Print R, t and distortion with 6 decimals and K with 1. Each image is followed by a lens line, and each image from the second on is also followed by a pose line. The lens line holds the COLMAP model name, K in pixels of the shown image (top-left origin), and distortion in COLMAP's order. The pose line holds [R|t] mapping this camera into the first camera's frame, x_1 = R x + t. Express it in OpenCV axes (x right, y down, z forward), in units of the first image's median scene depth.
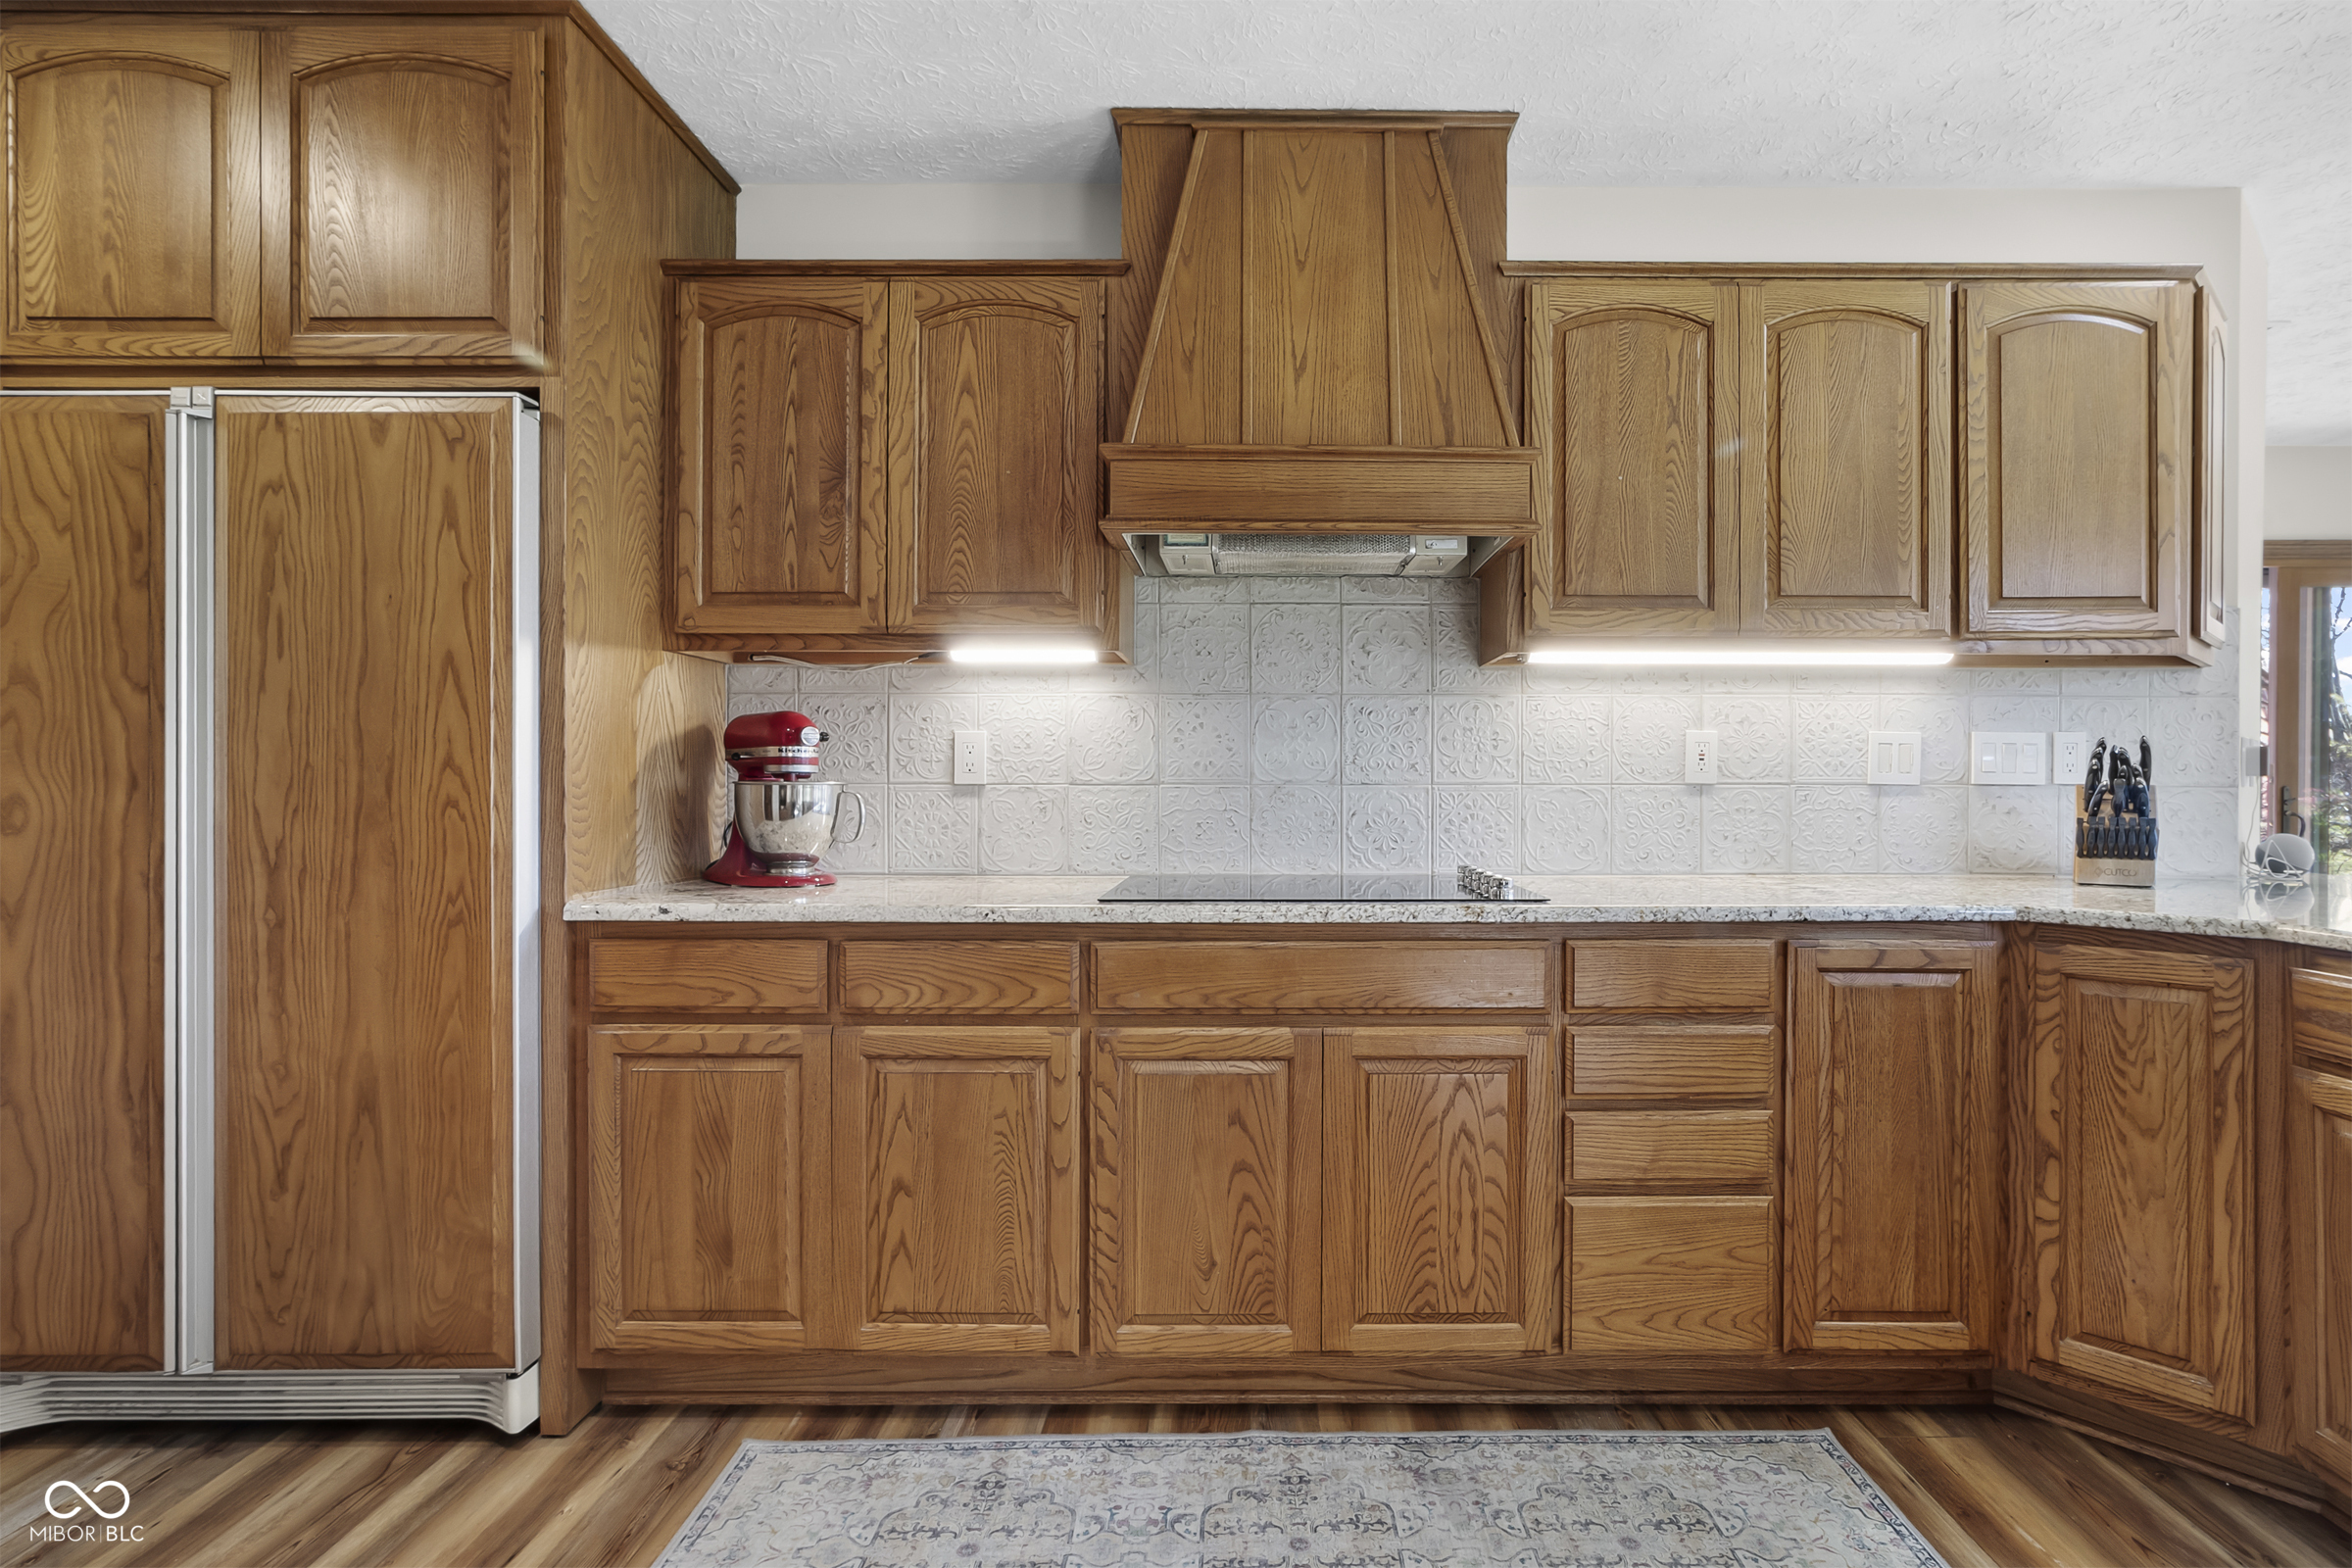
lens RADIAL K [[1171.2, 0, 1211.4], [0, 1171.2, 783.0], [0, 0, 1]] dist [-0.015132, 0.009980]
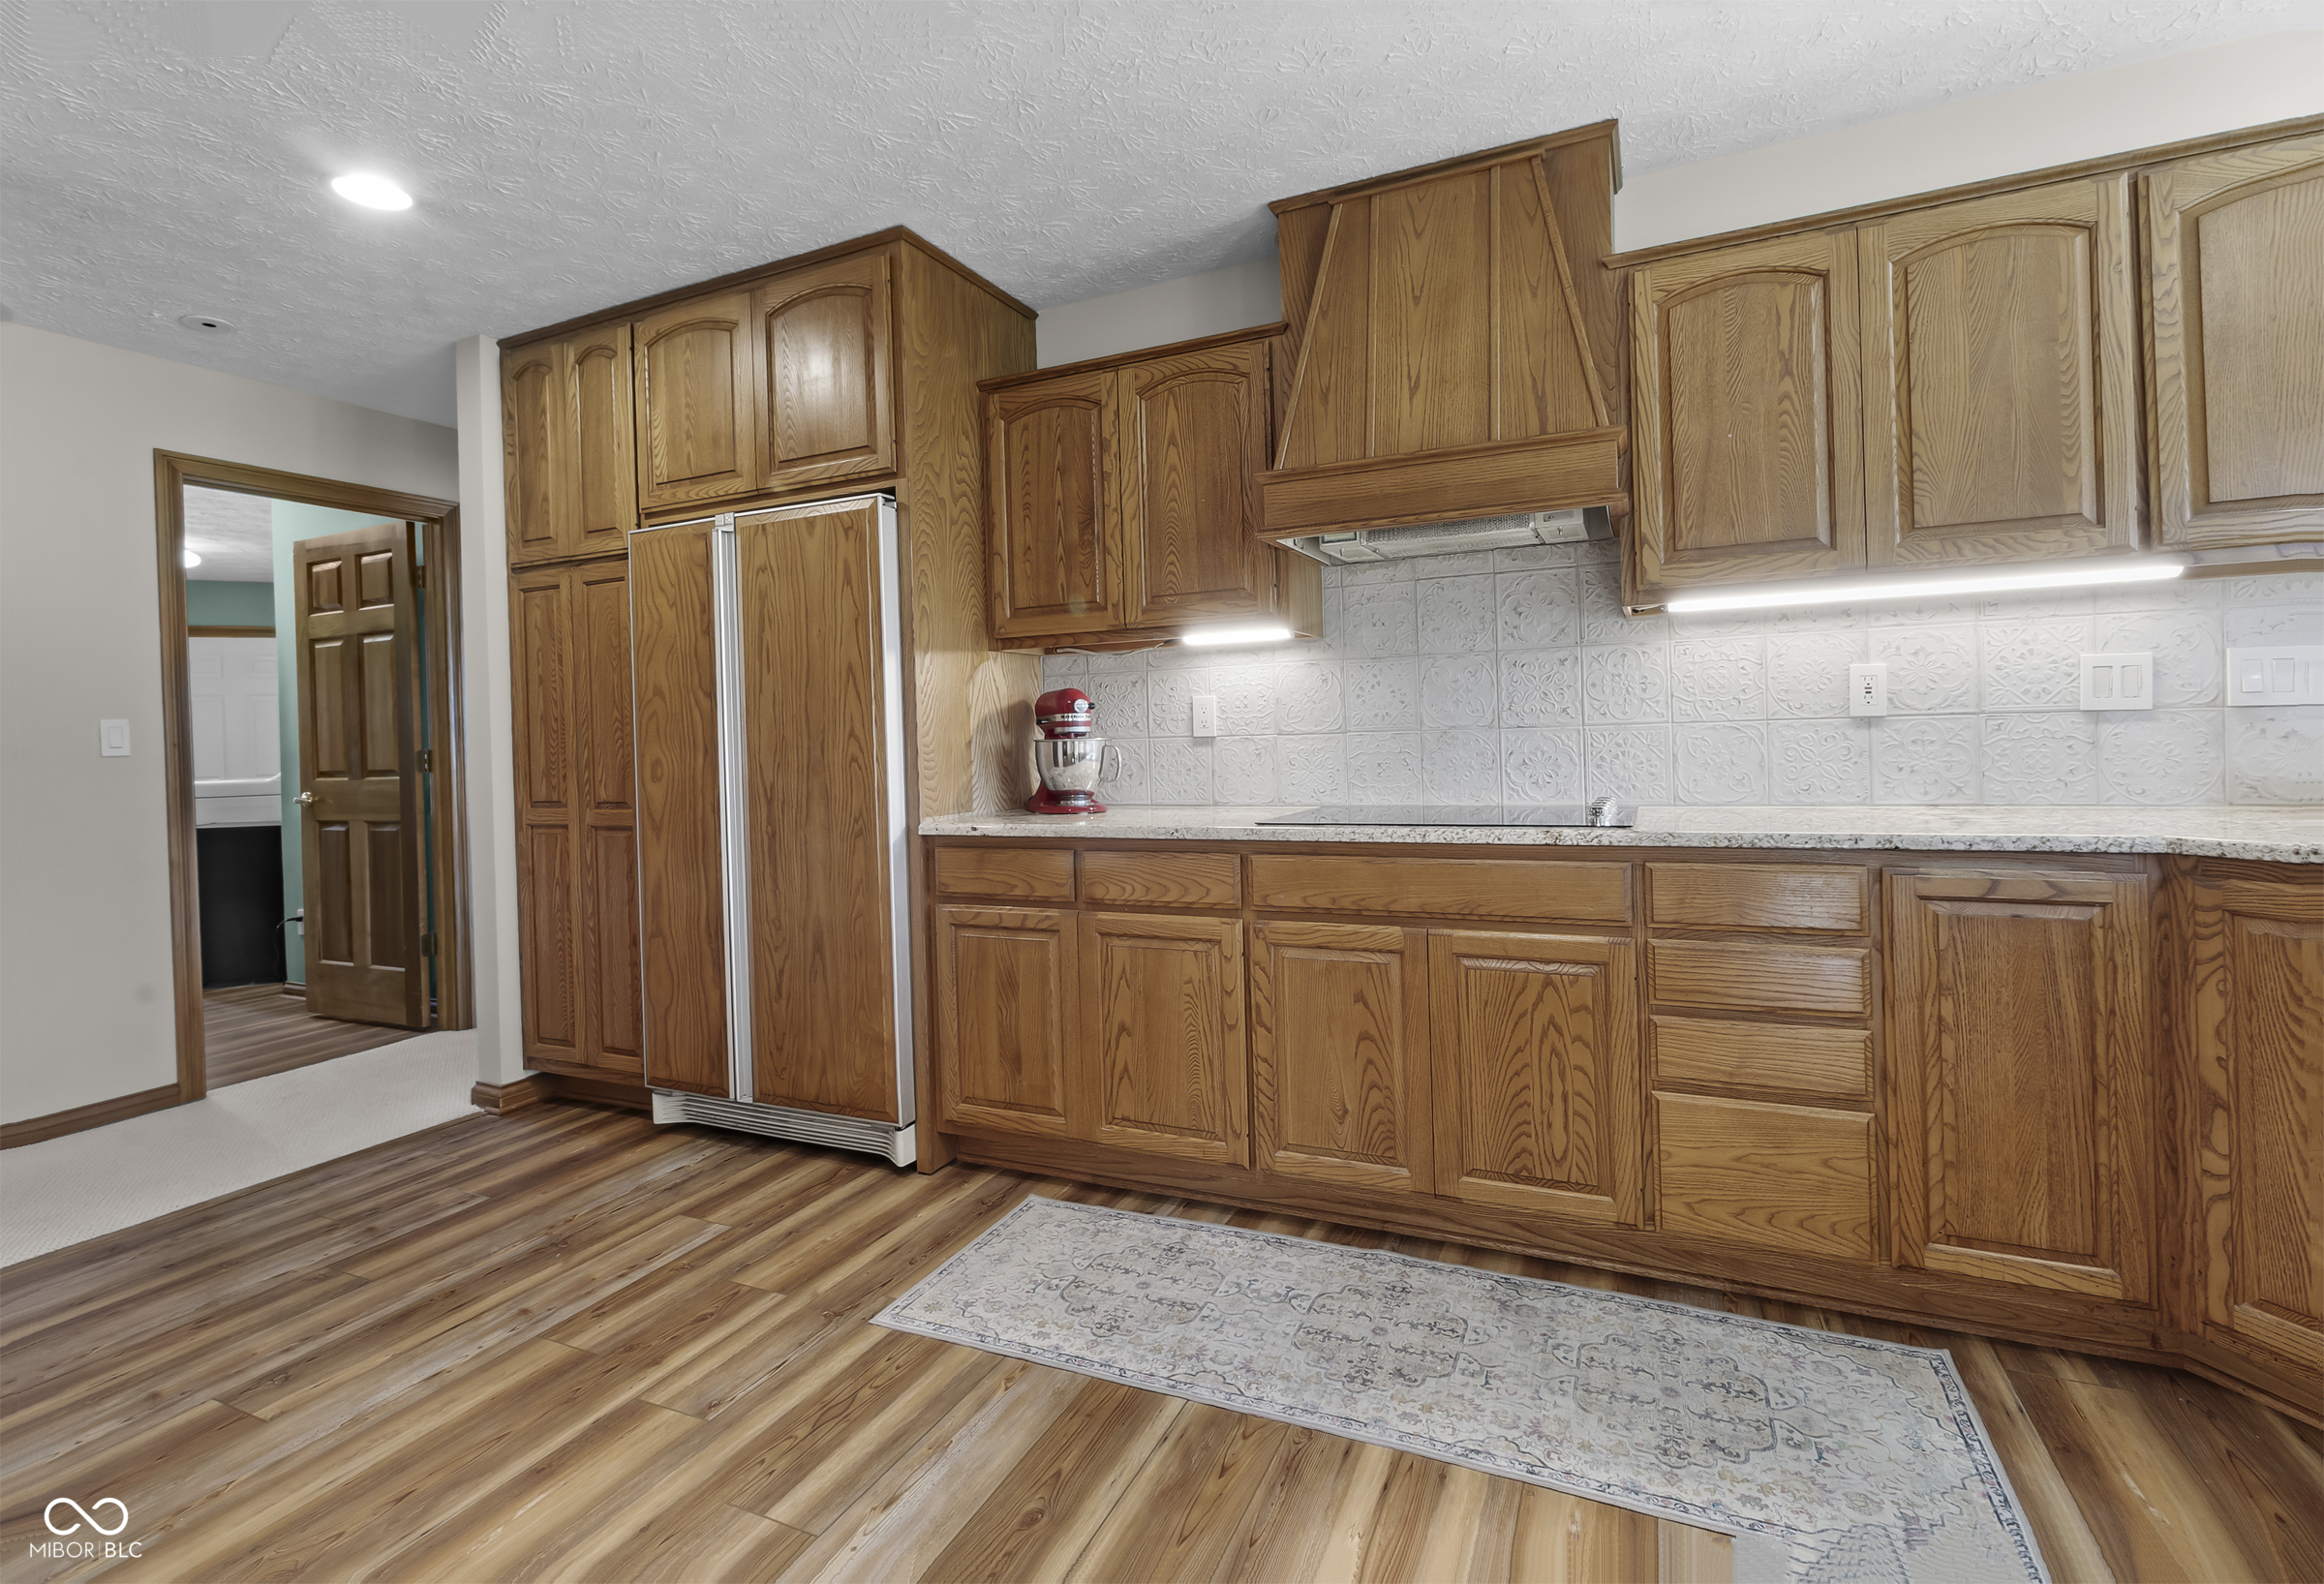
lens RADIAL K [[1058.5, 0, 1159.5], [0, 1058.5, 738.7], [0, 0, 1]] dist [0.009255, -0.003282]
pose [[0.907220, -0.026685, -0.419809, 0.311184], [0.029714, 0.999558, 0.000677, 0.001075], [0.419605, -0.013088, 0.907612, -0.121509]]
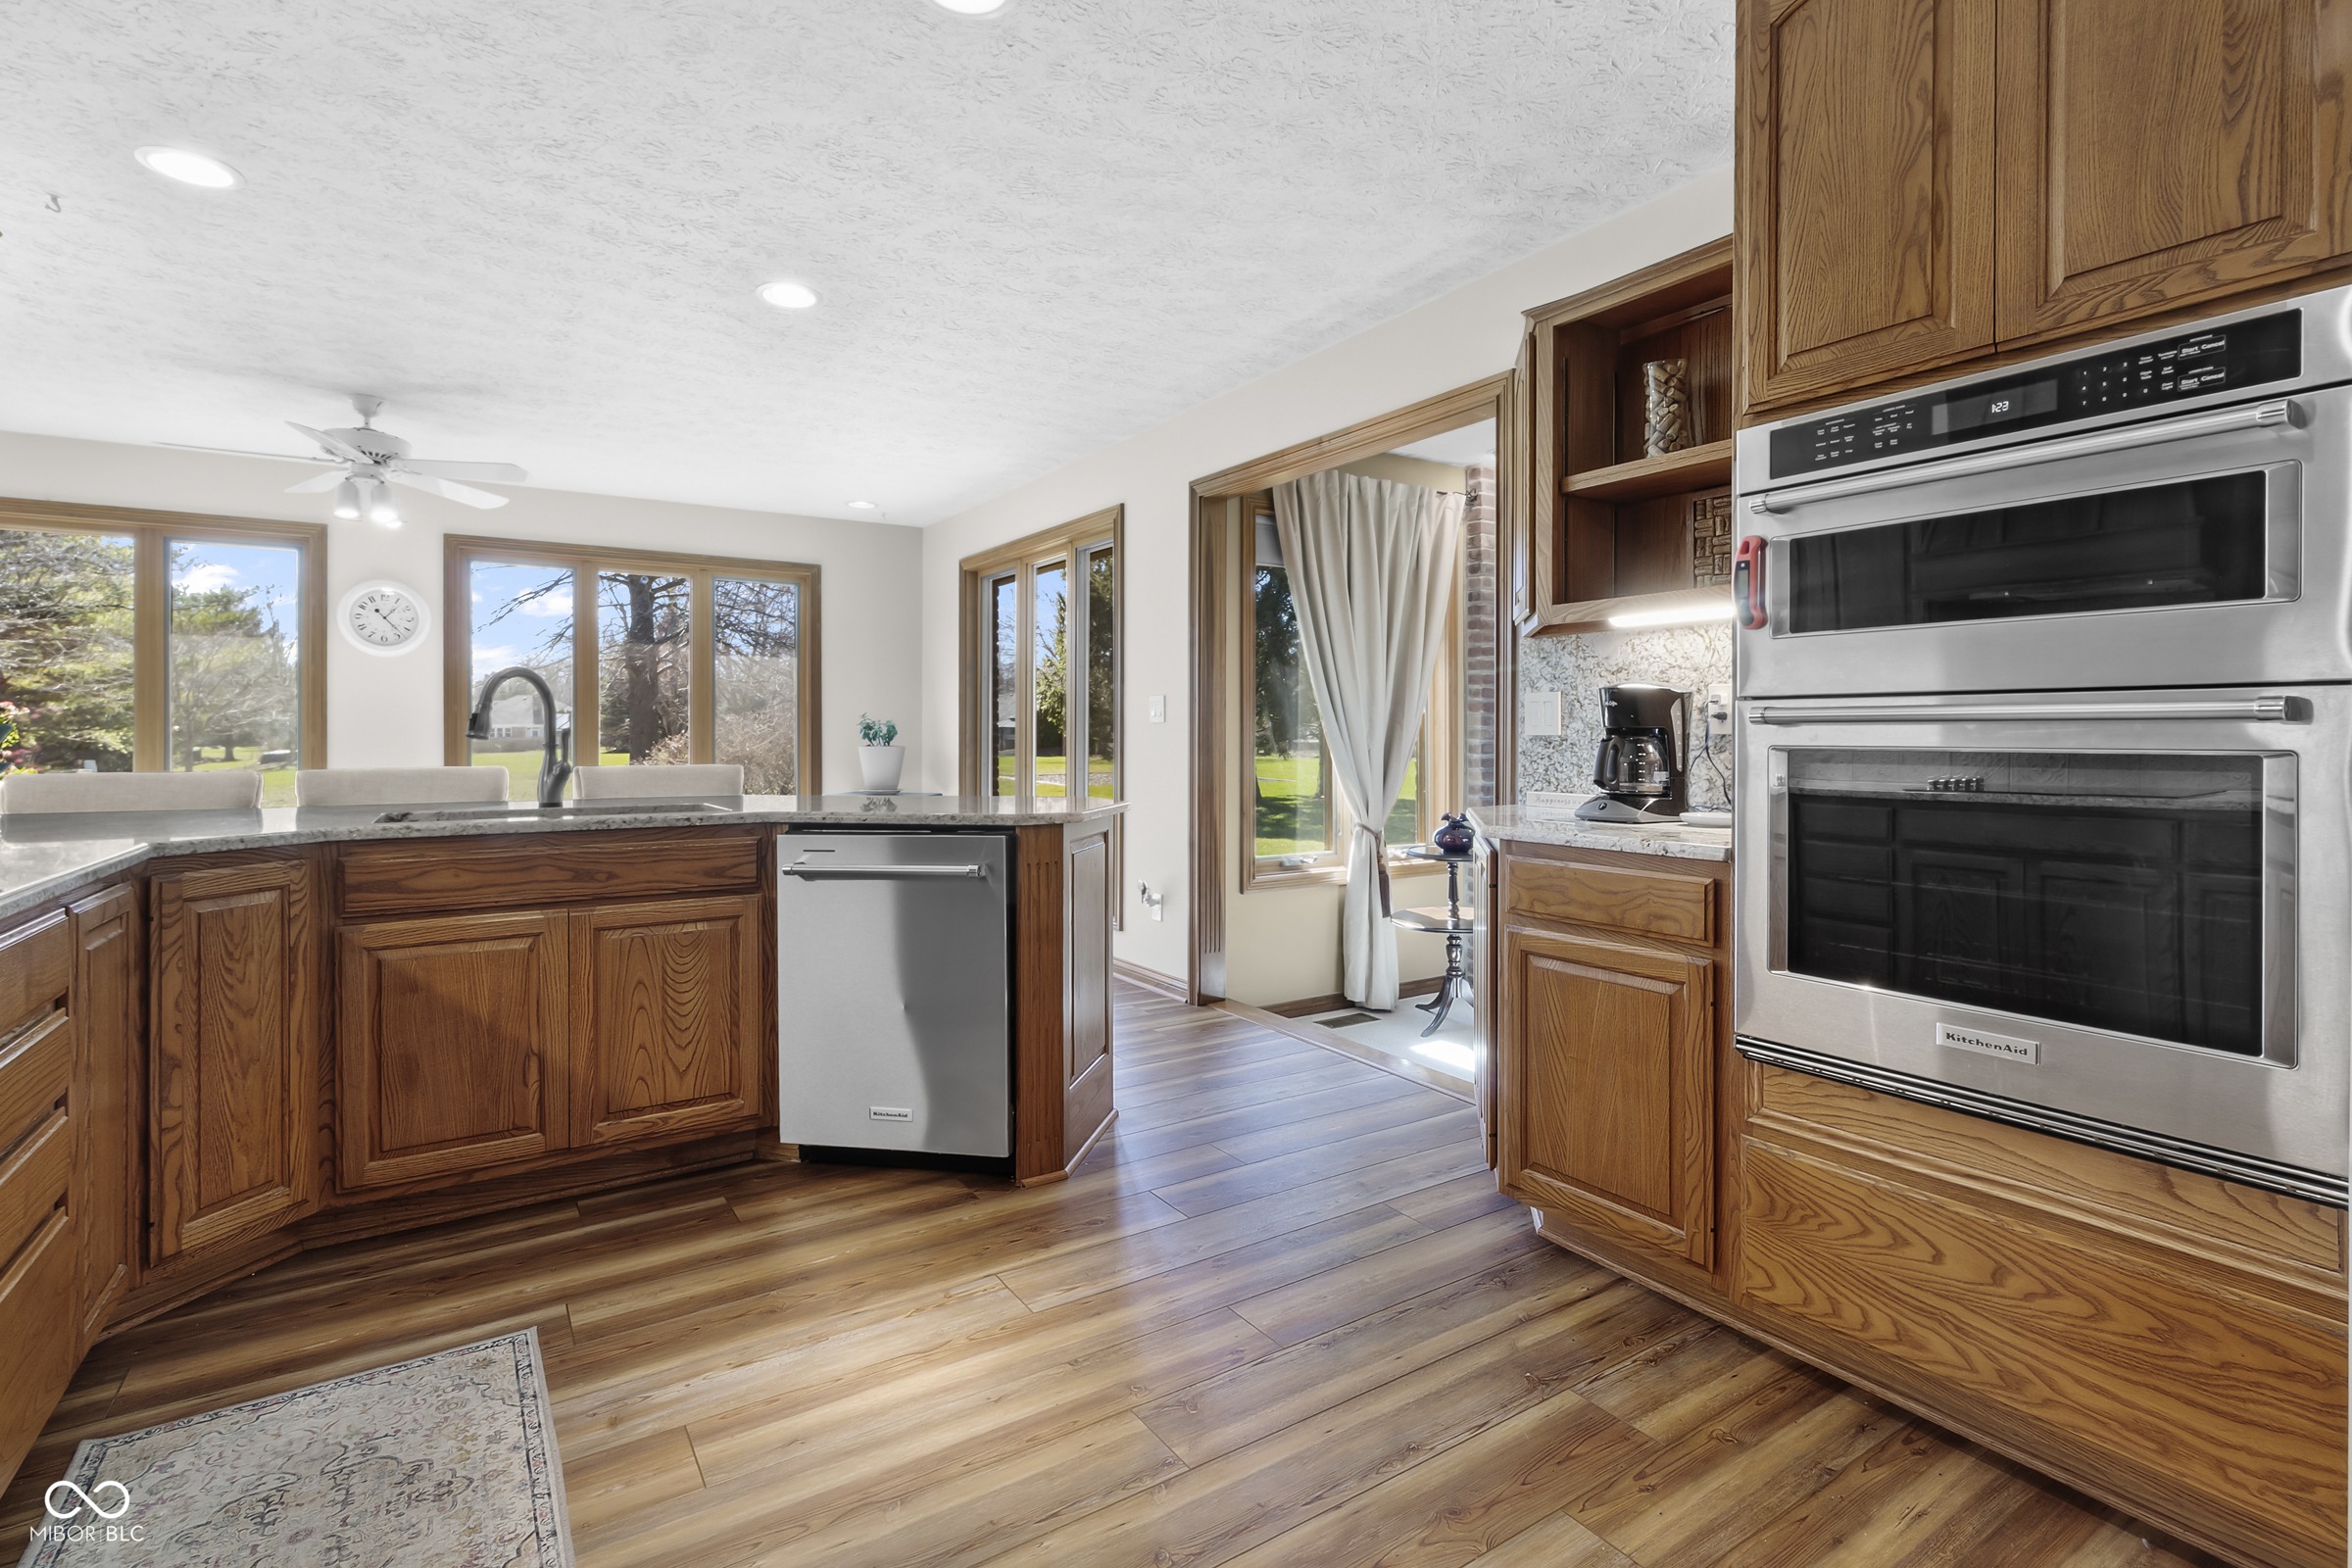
lens RADIAL K [[1106.0, 0, 1174.5], [0, 1106.0, 733.6], [0, 0, 1]] dist [-0.000003, 0.001524]
pose [[-0.544038, -0.001002, 0.839060, -0.653068], [-0.001200, 0.999999, 0.000416, 0.004580], [-0.839060, -0.000780, -0.544039, 0.760295]]
